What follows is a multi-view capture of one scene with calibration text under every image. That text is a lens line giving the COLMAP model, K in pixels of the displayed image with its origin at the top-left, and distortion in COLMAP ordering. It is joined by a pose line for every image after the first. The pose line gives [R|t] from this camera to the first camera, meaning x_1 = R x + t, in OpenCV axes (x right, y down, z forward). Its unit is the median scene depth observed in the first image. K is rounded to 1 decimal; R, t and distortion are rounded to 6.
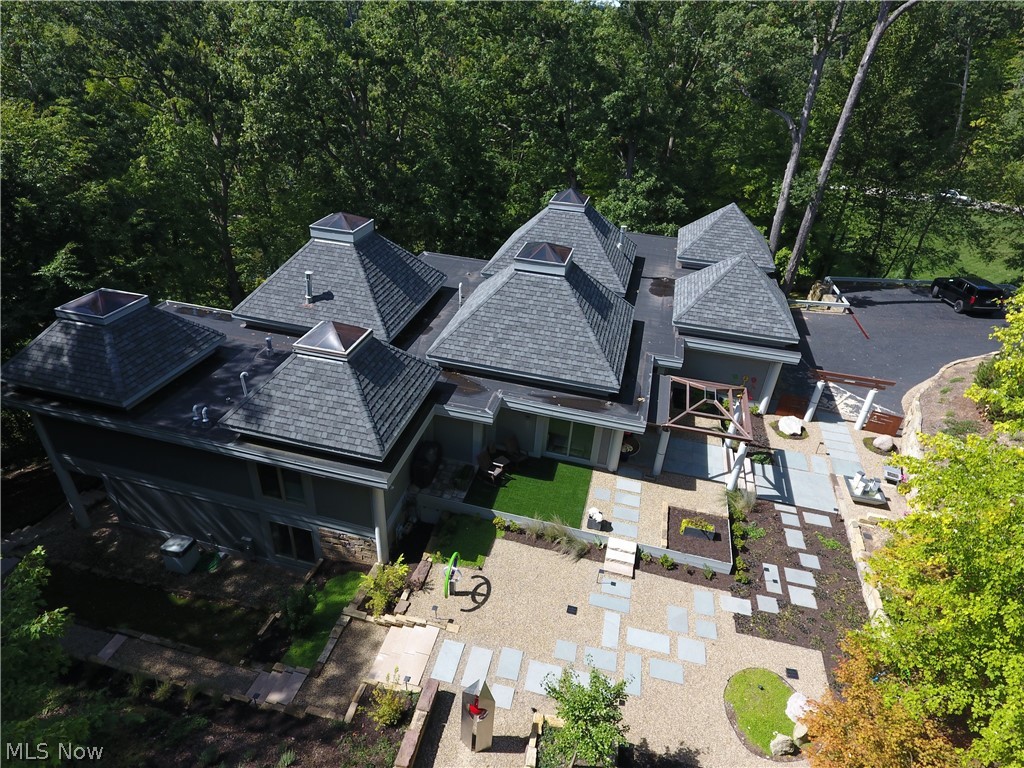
lens RADIAL K [[597.1, 0, 500.4], [0, 597.1, 382.5], [0, 0, 1]] dist [-0.002378, -0.000426]
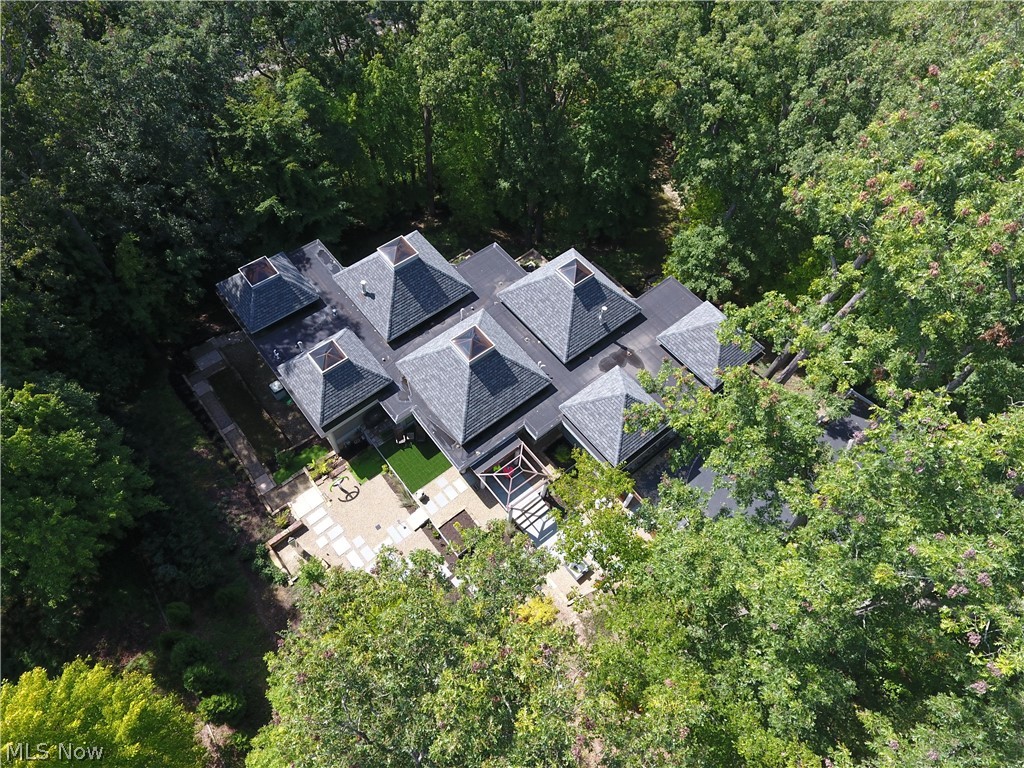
lens RADIAL K [[597.1, 0, 500.4], [0, 597.1, 382.5], [0, 0, 1]] dist [-0.002378, -0.000426]
pose [[0.809579, 0.494715, -0.315973, 0.744357], [-0.305898, 0.814959, 0.492207, -1.013581], [0.501007, -0.301825, 0.811106, -0.283336]]
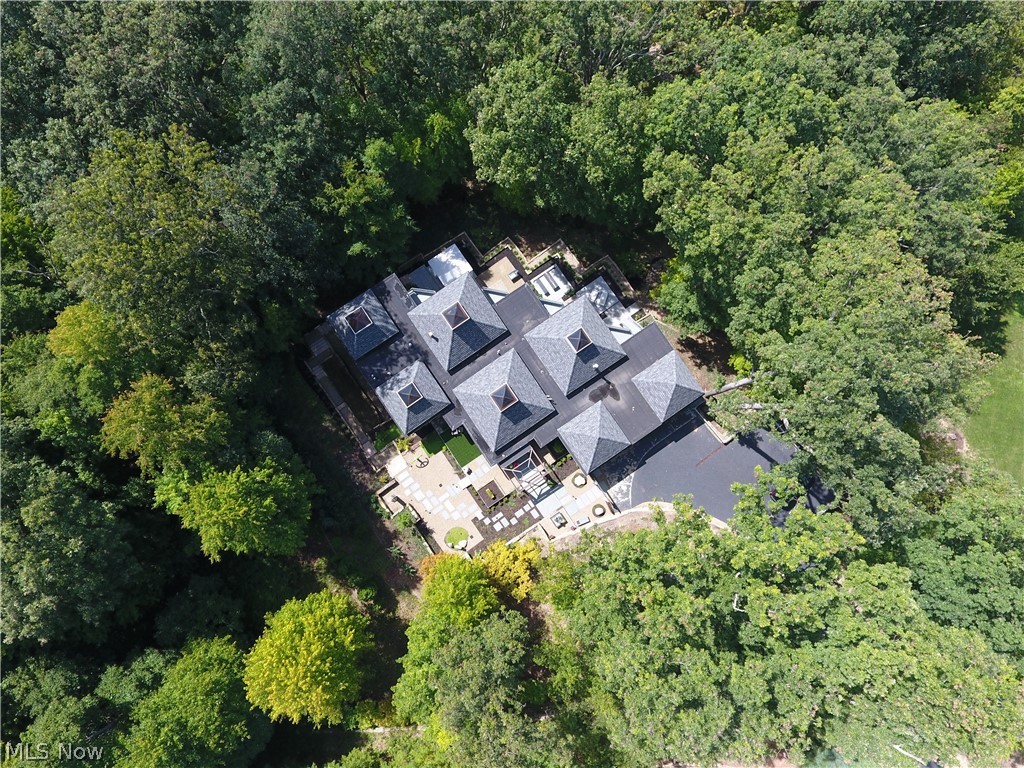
lens RADIAL K [[597.1, 0, 500.4], [0, 597.1, 382.5], [0, 0, 1]] dist [-0.002378, -0.000426]
pose [[0.760061, 0.642820, -0.095342, 0.278740], [-0.317294, 0.495125, 0.808811, -2.397888], [0.567126, -0.584494, 0.580288, -0.398297]]
